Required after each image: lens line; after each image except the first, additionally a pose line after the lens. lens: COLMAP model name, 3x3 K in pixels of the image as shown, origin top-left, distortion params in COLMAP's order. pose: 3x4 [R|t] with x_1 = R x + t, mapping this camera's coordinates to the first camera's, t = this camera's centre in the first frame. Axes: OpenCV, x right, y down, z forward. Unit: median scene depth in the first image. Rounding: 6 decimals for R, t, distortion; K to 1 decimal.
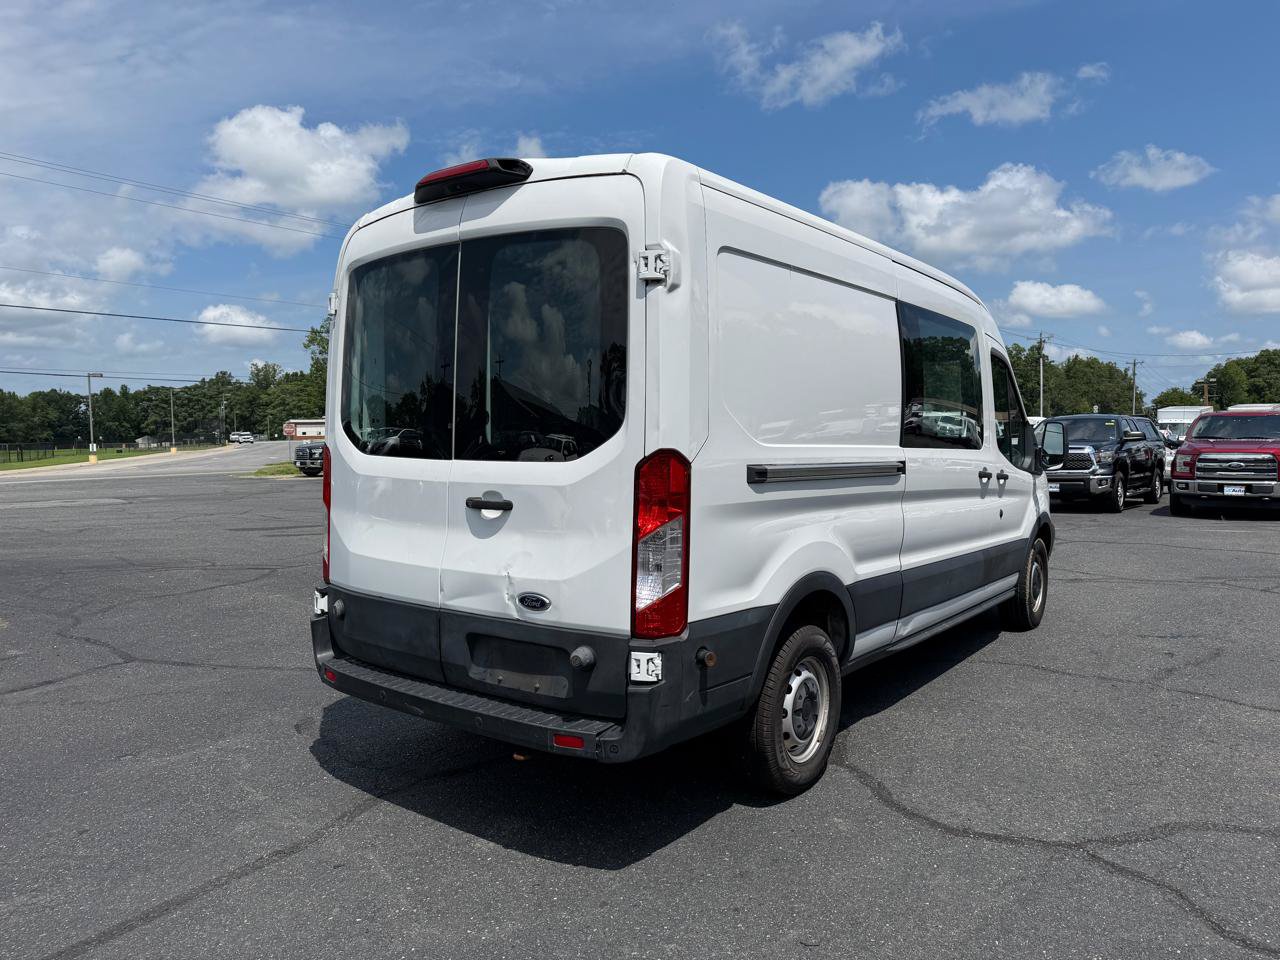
lens RADIAL K [[906.6, 0, 645.8], [0, 906.6, 475.7], [0, 0, 1]] dist [0.009093, -0.016398]
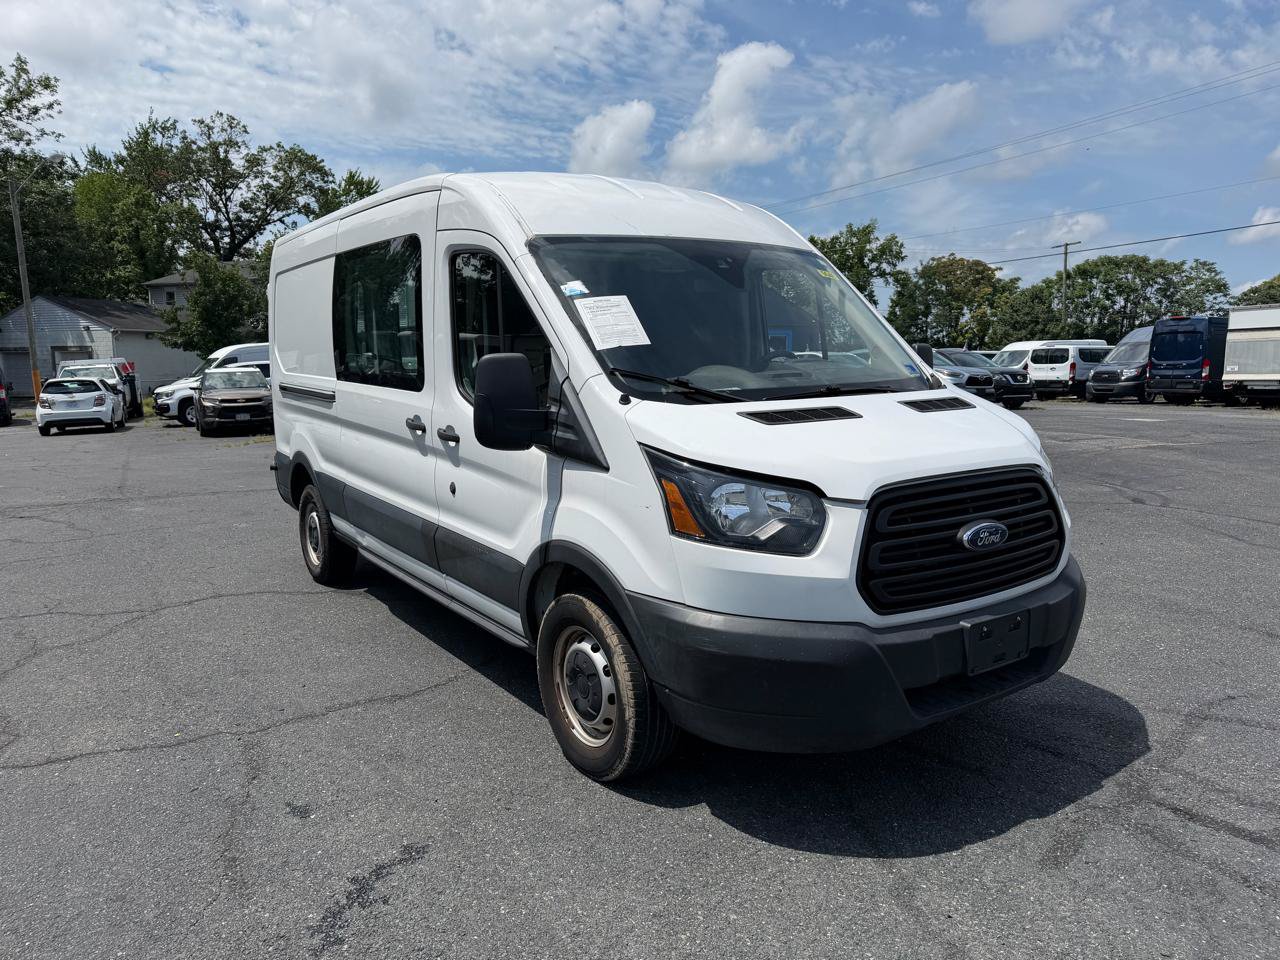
lens RADIAL K [[906.6, 0, 645.8], [0, 906.6, 475.7], [0, 0, 1]] dist [0.009093, -0.016398]
pose [[-0.323947, 0.131136, -0.936943, 1.267127], [-0.028674, 0.988531, 0.148270, -0.095584], [0.945641, 0.074898, -0.316472, 1.737391]]
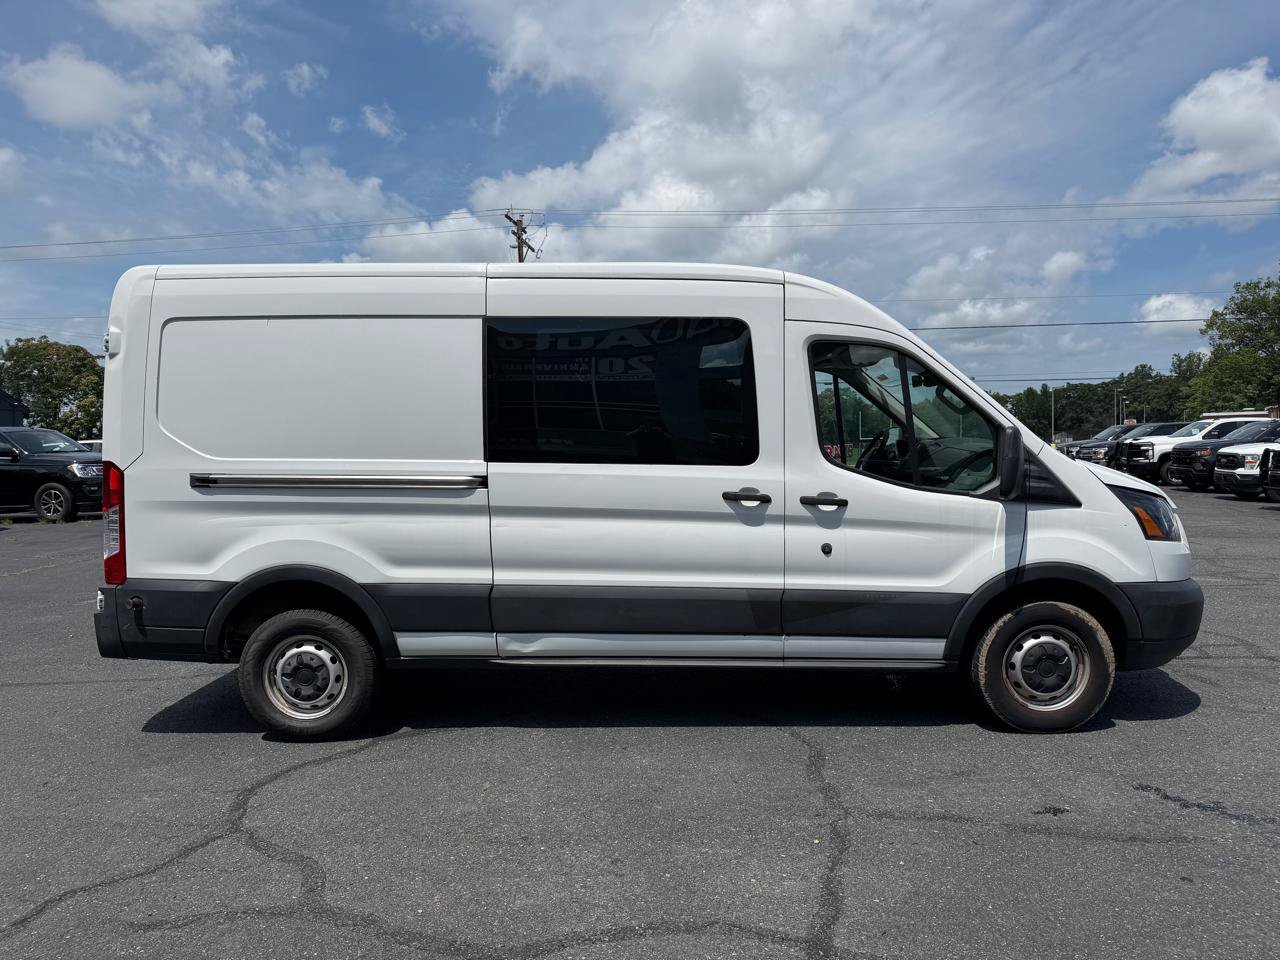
lens RADIAL K [[906.6, 0, 645.8], [0, 906.6, 475.7], [0, 0, 1]] dist [0.009093, -0.016398]
pose [[0.577627, 0.030130, -0.815745, 1.181045], [-0.025980, 0.999491, 0.018520, -0.038445], [0.815888, 0.010496, 0.578115, 0.550677]]
